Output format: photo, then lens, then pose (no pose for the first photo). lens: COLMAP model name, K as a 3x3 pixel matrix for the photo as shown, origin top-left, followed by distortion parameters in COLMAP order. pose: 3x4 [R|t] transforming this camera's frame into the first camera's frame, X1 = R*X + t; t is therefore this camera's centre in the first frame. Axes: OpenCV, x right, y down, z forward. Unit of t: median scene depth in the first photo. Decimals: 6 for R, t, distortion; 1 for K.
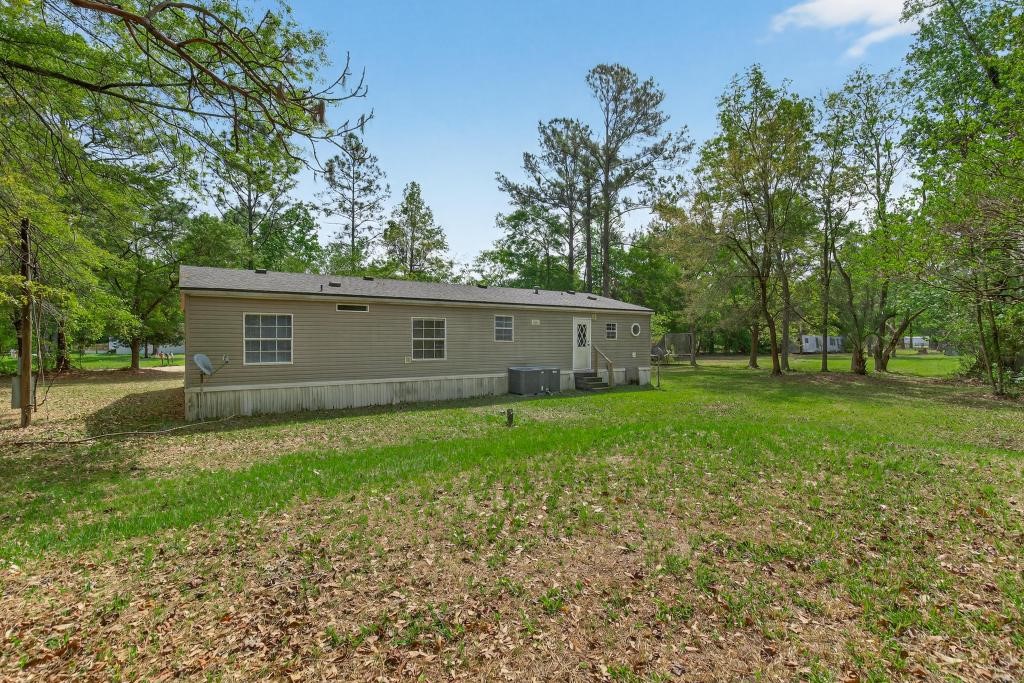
lens RADIAL K [[477.7, 0, 512.0], [0, 477.7, 341.5], [0, 0, 1]] dist [0.000235, 0.000067]
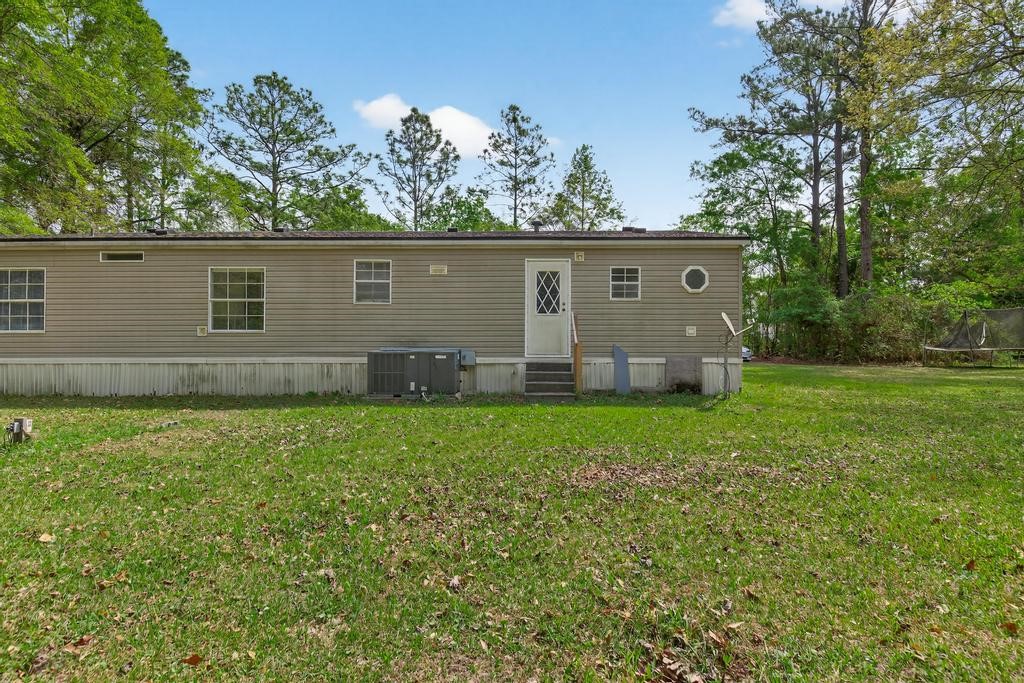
lens RADIAL K [[477.7, 0, 512.0], [0, 477.7, 341.5], [0, 0, 1]] dist [0.000235, 0.000067]
pose [[0.831910, 0.002909, -0.554903, 0.409409], [-0.000996, 0.999992, 0.003749, 0.039882], [0.554910, -0.002566, 0.831907, 0.546781]]
